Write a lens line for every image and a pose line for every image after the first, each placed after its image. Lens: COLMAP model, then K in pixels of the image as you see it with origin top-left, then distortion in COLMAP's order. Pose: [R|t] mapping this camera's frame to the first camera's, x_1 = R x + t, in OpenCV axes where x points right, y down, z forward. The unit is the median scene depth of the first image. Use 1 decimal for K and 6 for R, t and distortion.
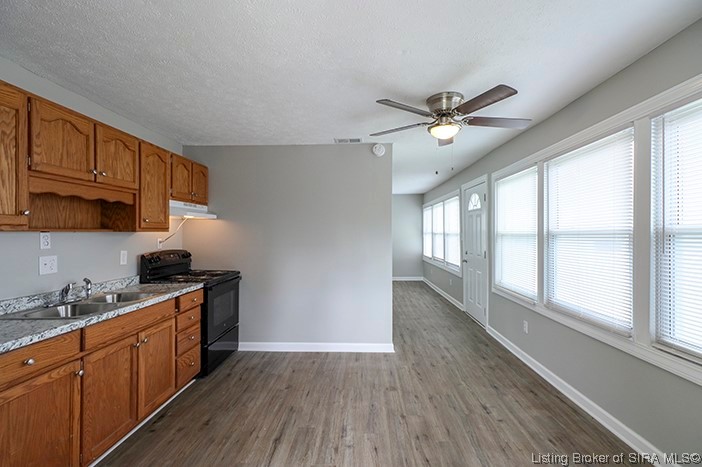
lens RADIAL K [[325.0, 0, 351.0], [0, 325.0, 233.5], [0, 0, 1]] dist [0.001159, 0.000417]
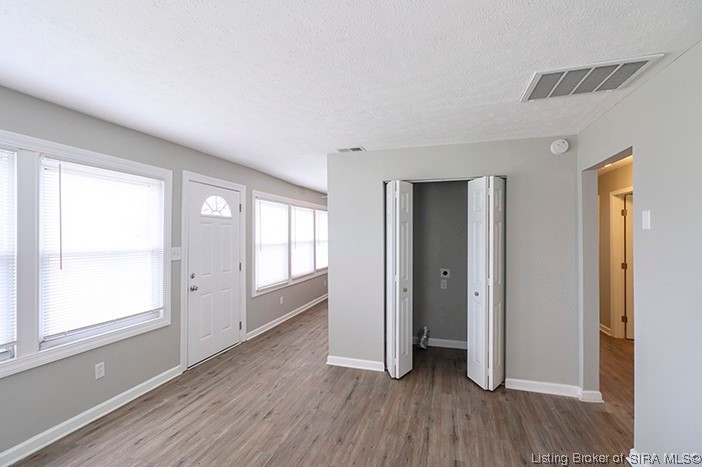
lens RADIAL K [[325.0, 0, 351.0], [0, 325.0, 233.5], [0, 0, 1]] dist [0.001159, 0.000417]
pose [[-0.969419, 0.000400, 0.245411, -0.257133], [-0.000754, 0.999989, -0.004611, -0.050527], [-0.245410, -0.004655, -0.969408, 3.303283]]
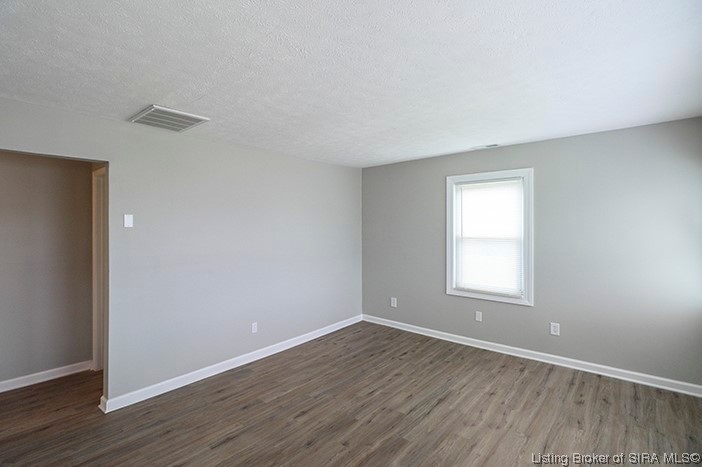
lens RADIAL K [[334.5, 0, 346.4], [0, 334.5, 227.2], [0, 0, 1]] dist [0.000749, -0.000475]
pose [[0.778008, -0.007513, -0.628210, 0.535881], [0.009083, 0.999958, -0.000709, -0.056522], [0.628189, -0.005155, 0.778044, 1.953417]]
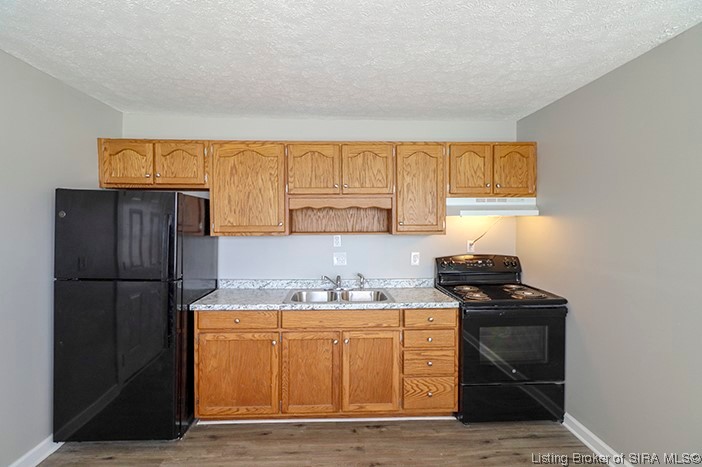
lens RADIAL K [[330.9, 0, 348.9], [0, 330.9, 230.7], [0, 0, 1]] dist [0.002657, 0.000198]
pose [[0.088190, 0.025909, -0.995767, 0.370516], [0.002274, 0.999654, 0.026211, -0.048255], [0.996101, -0.004576, 0.088101, 0.799601]]
